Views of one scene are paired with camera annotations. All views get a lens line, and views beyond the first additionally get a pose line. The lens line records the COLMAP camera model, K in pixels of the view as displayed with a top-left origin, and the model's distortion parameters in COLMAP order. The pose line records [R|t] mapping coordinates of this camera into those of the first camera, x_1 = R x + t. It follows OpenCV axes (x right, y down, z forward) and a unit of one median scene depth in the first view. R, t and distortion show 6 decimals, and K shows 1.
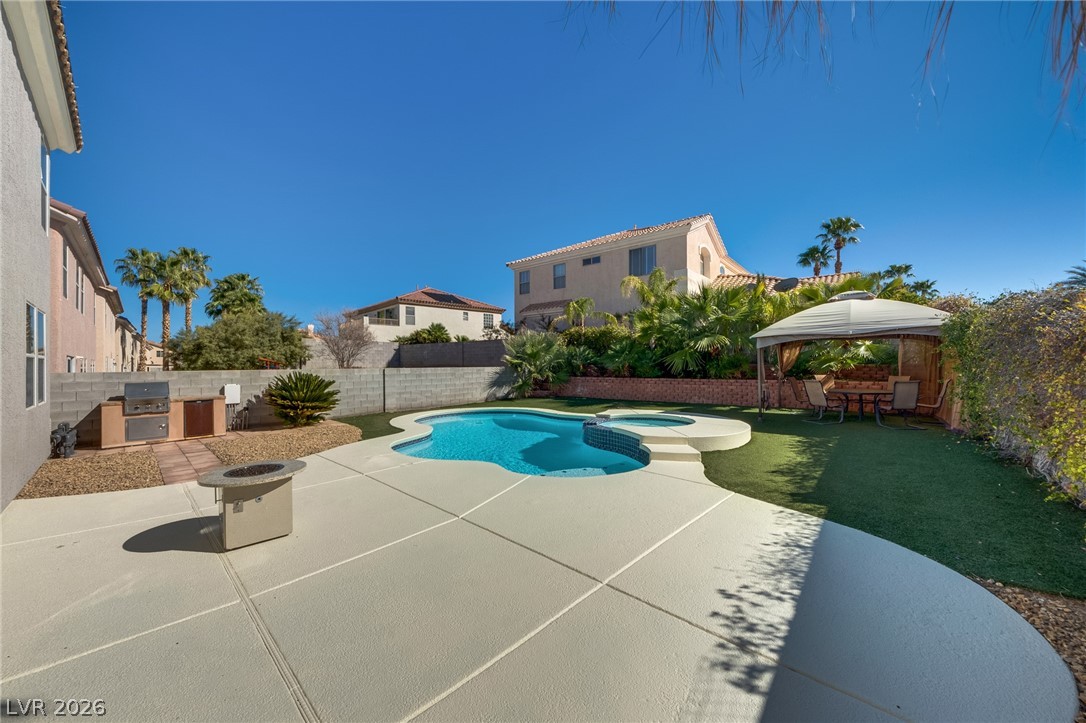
lens RADIAL K [[391.4, 0, 536.8], [0, 391.4, 363.5], [0, 0, 1]] dist [-0.000214, -0.000368]
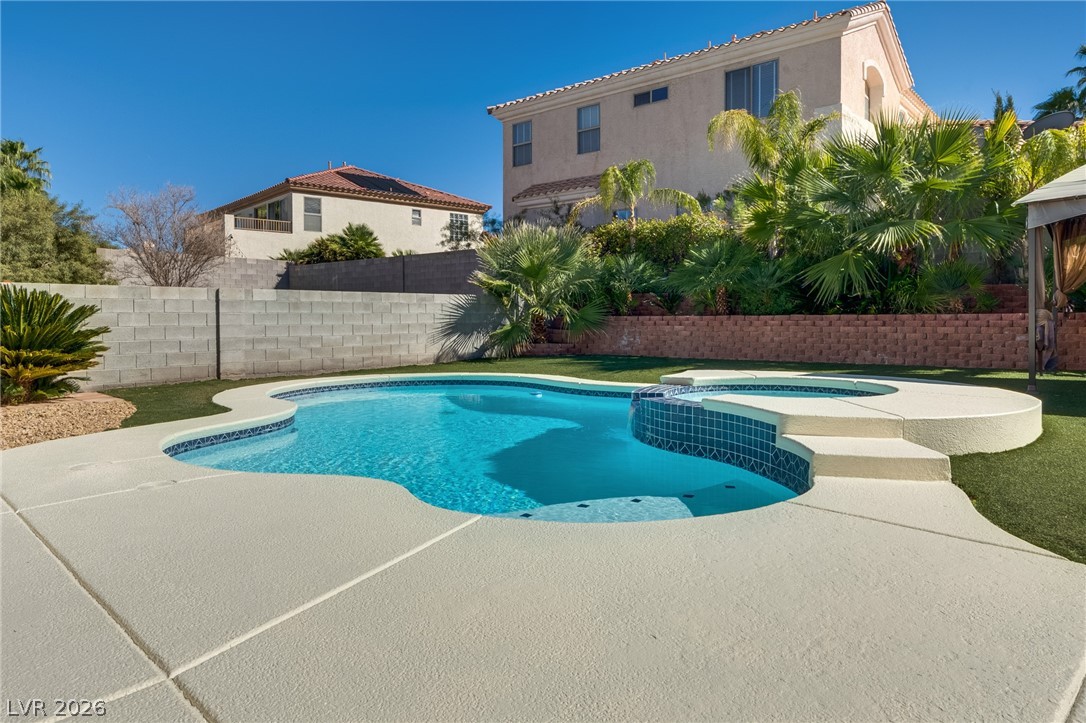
lens RADIAL K [[674.1, 0, 543.0], [0, 674.1, 334.4], [0, 0, 1]] dist [-0.010807, 0.008108]
pose [[0.999874, 0.001597, -0.015774, 0.018932], [-0.001197, 0.999679, 0.025309, 0.041613], [0.015809, -0.025287, 0.999555, 0.156323]]
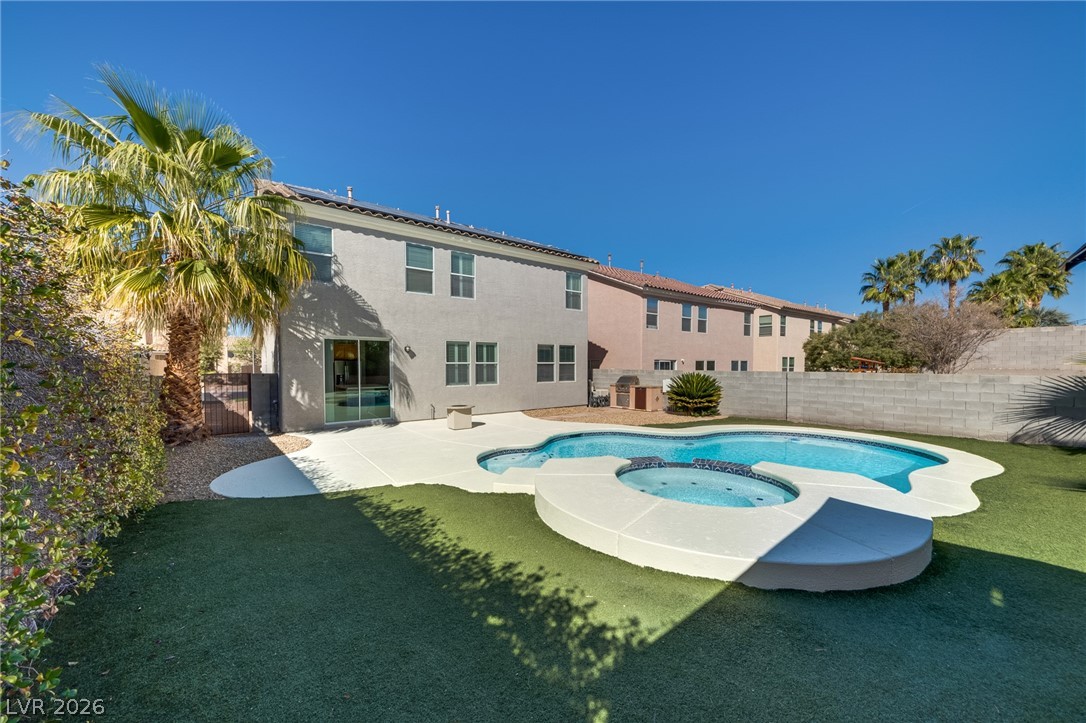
lens RADIAL K [[391.4, 0, 540.9], [0, 391.4, 364.4], [0, 0, 1]] dist [-0.000214, -0.000368]
pose [[-0.147428, 0.010855, -0.989013, 0.497361], [0.001887, 0.999941, 0.010694, -0.012234], [0.989071, -0.000289, -0.147440, 0.498201]]
